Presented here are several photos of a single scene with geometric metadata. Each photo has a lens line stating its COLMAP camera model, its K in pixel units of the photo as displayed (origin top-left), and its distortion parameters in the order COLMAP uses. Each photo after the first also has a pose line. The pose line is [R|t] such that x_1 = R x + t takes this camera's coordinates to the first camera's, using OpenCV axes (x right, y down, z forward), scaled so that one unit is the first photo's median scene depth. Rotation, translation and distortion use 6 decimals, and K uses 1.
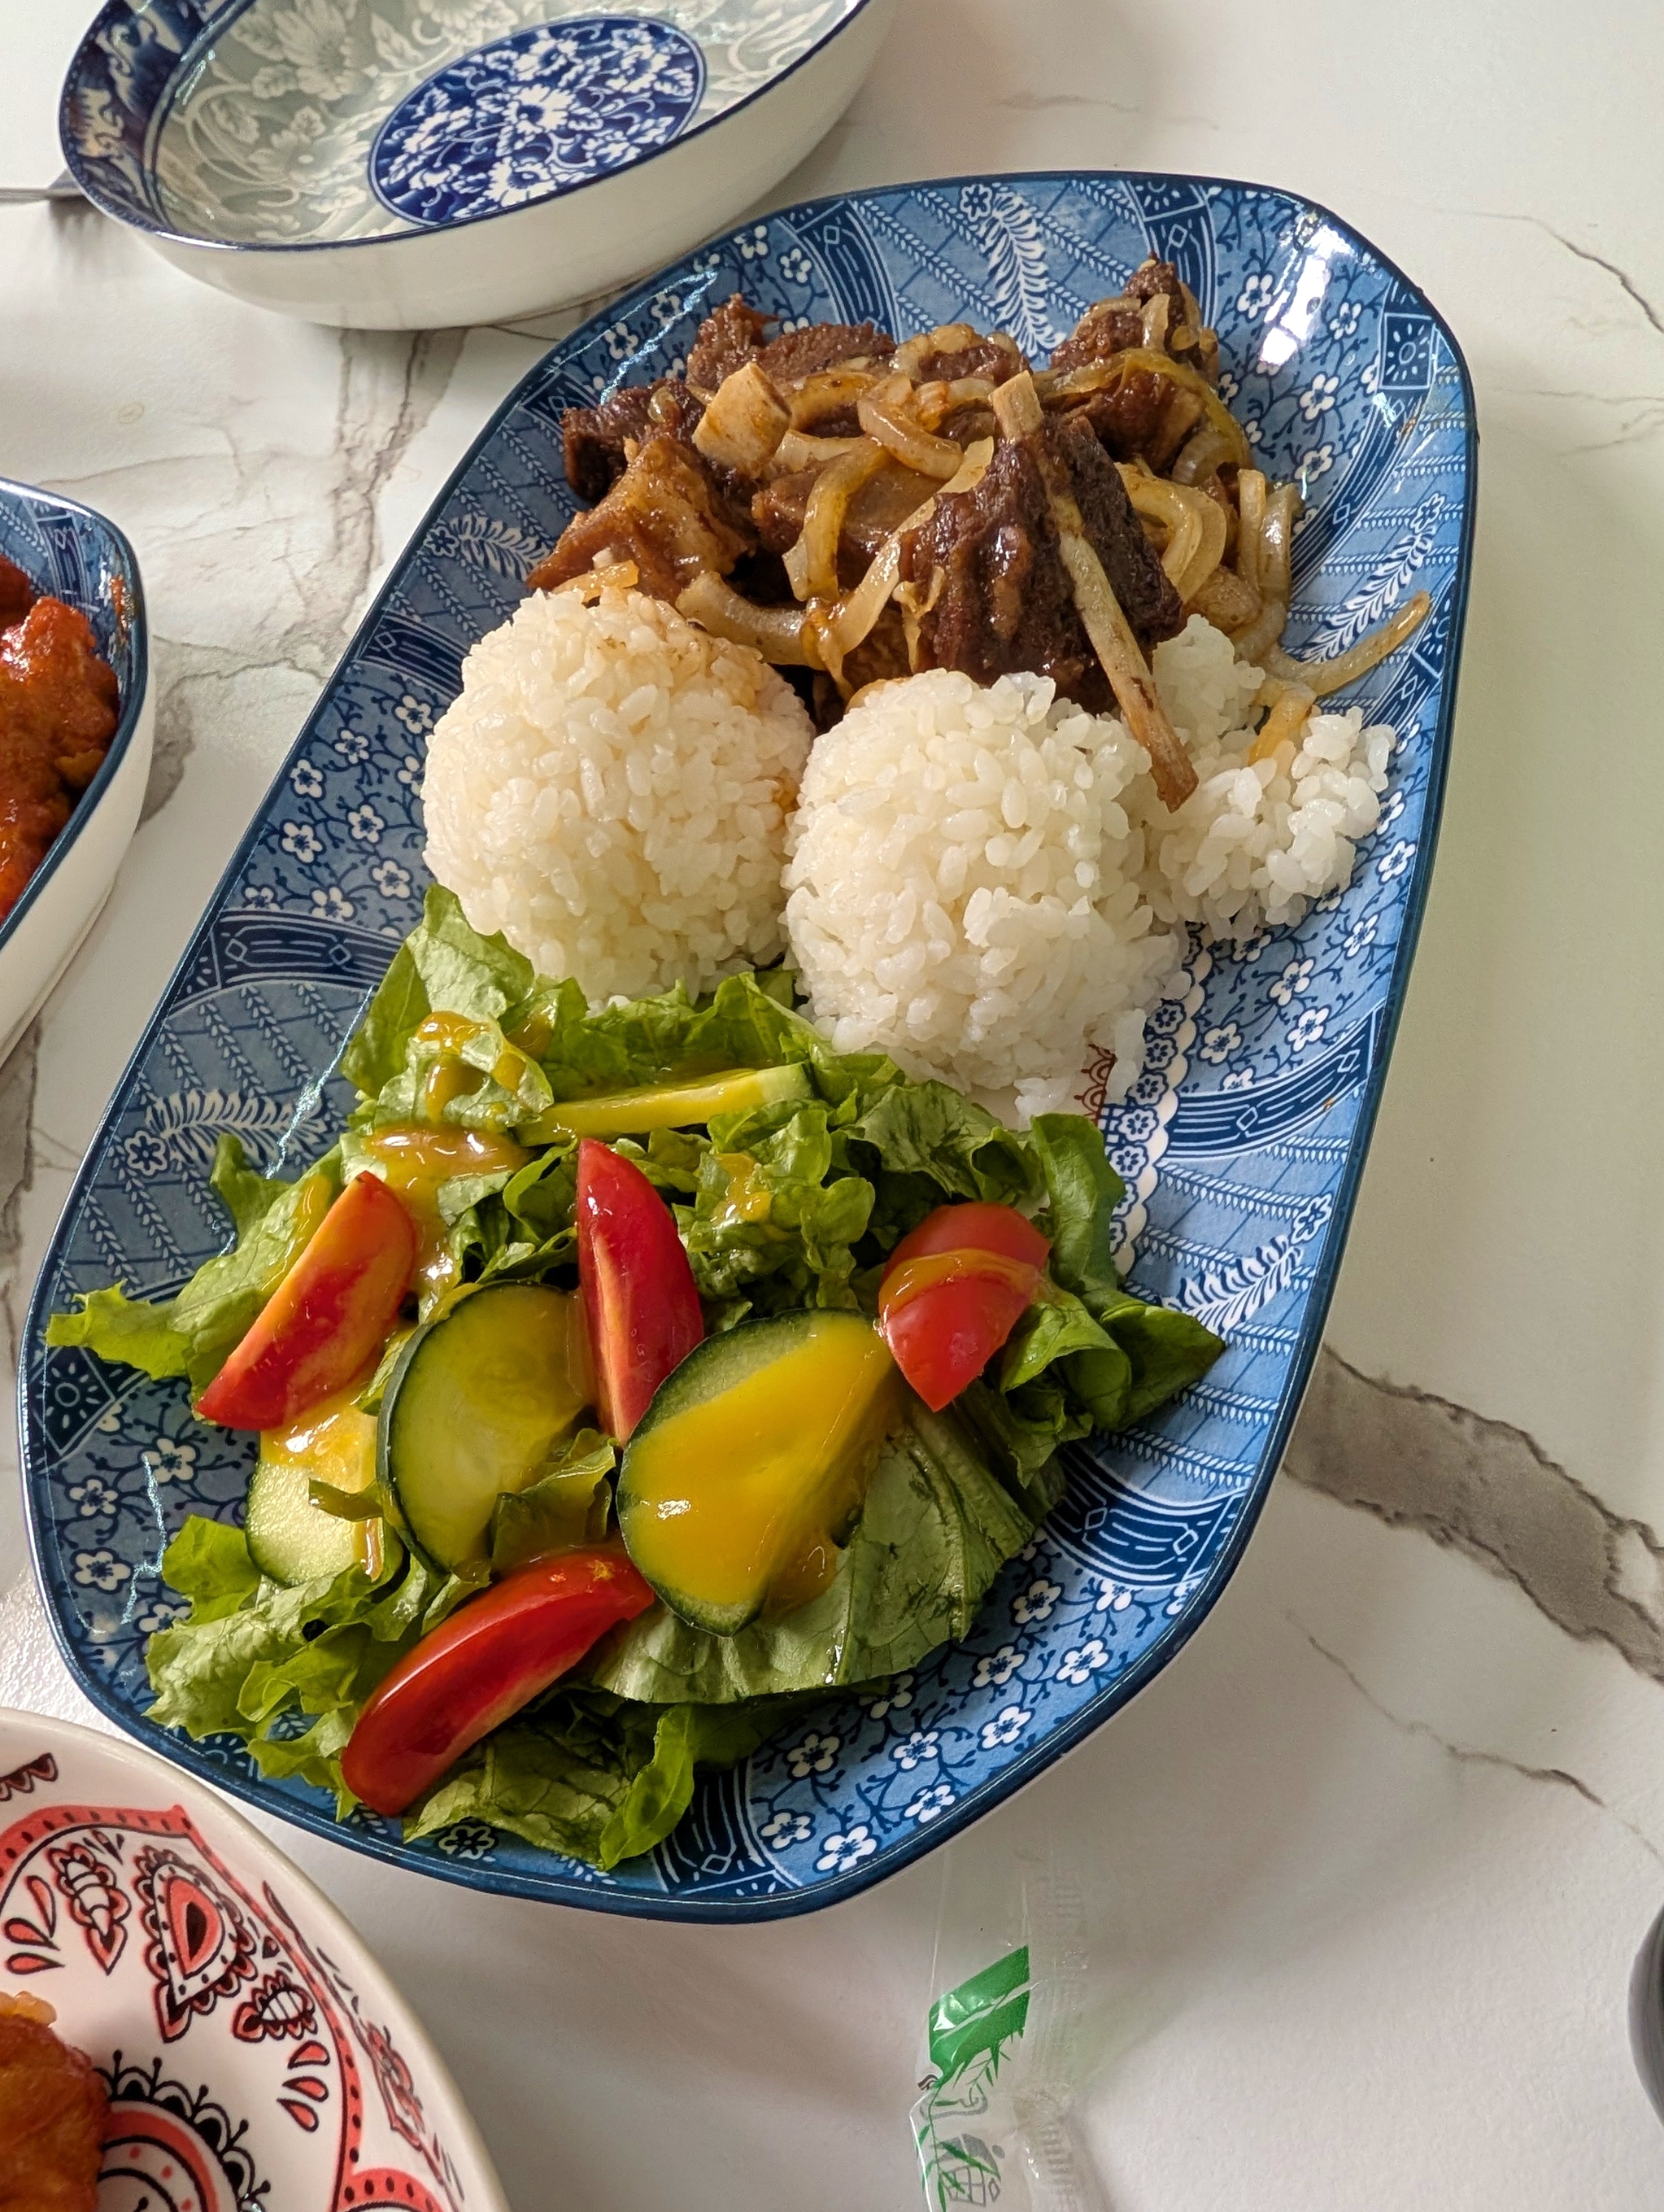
lens RADIAL K [[777.6, 0, 832.0], [0, 777.6, 1106.0], [0, 0, 1]] dist [-0.000110, 0.000070]
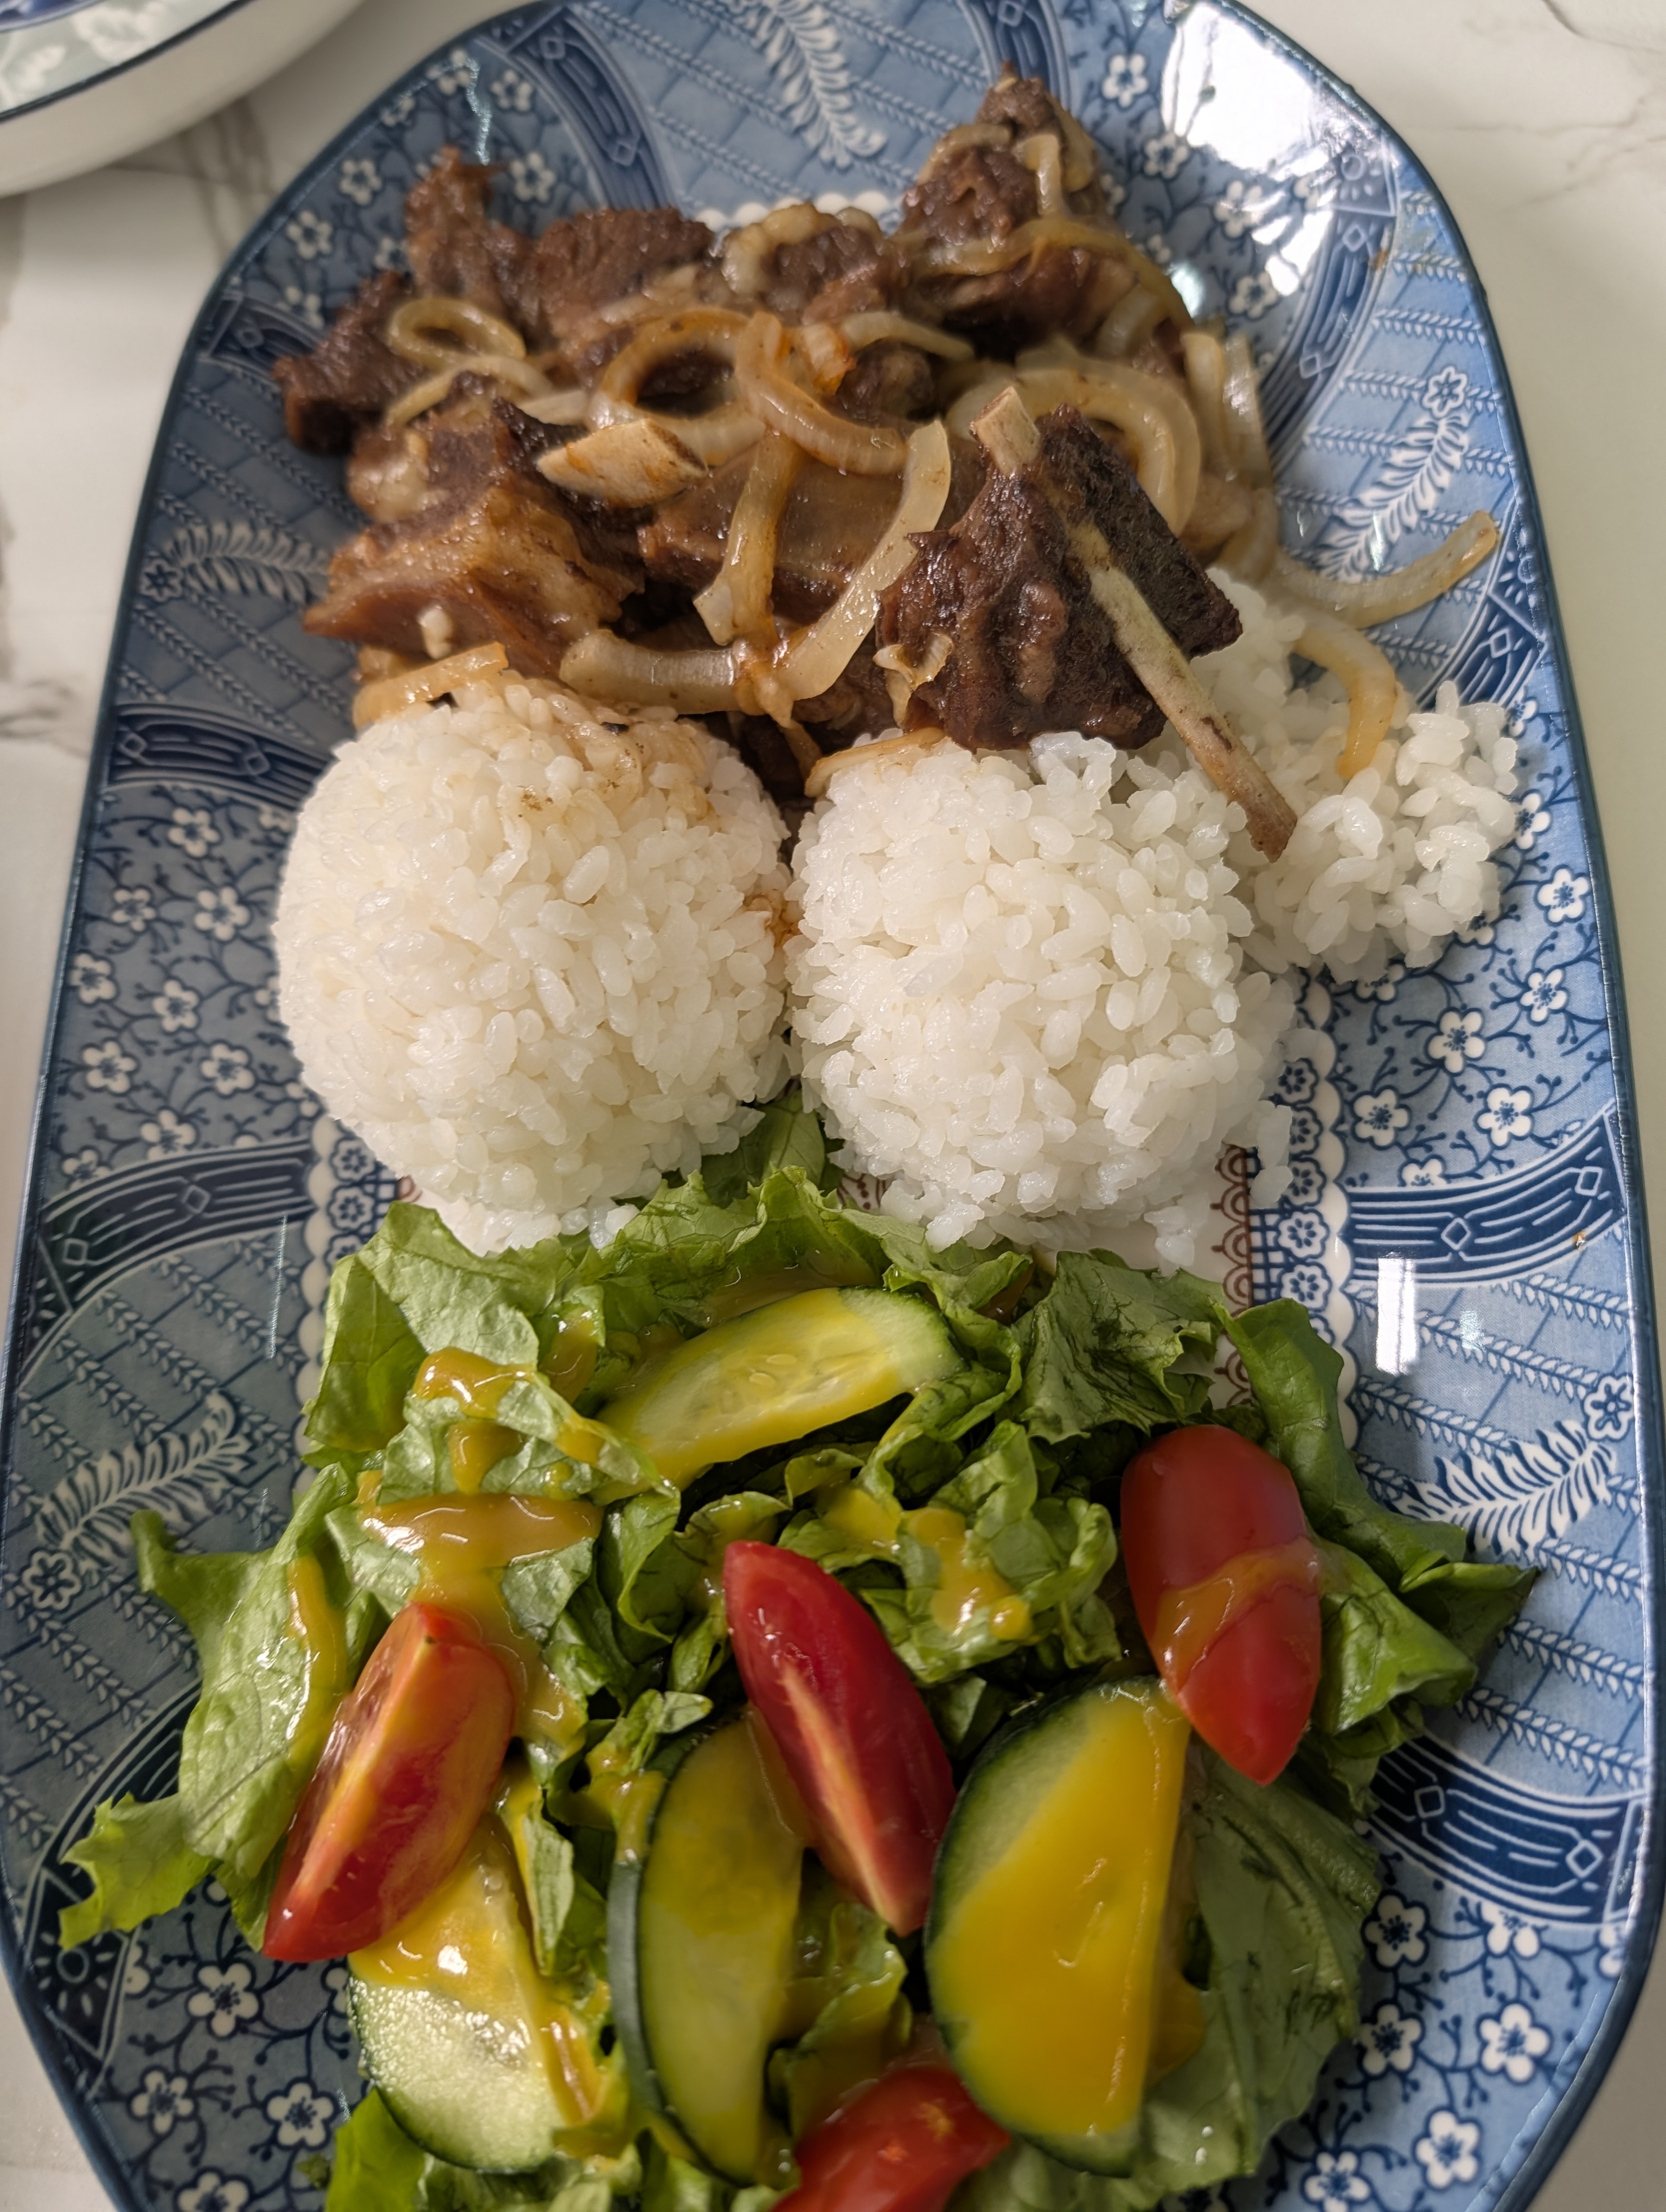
lens RADIAL K [[996.3, 0, 833.0], [0, 996.3, 1106.0], [0, 0, 1]] dist [-0.024324, 0.006216]
pose [[0.971027, -0.226978, 0.074746, -0.138249], [0.224845, 0.973732, 0.035923, -0.273333], [-0.080937, -0.018076, 0.996555, 0.015897]]
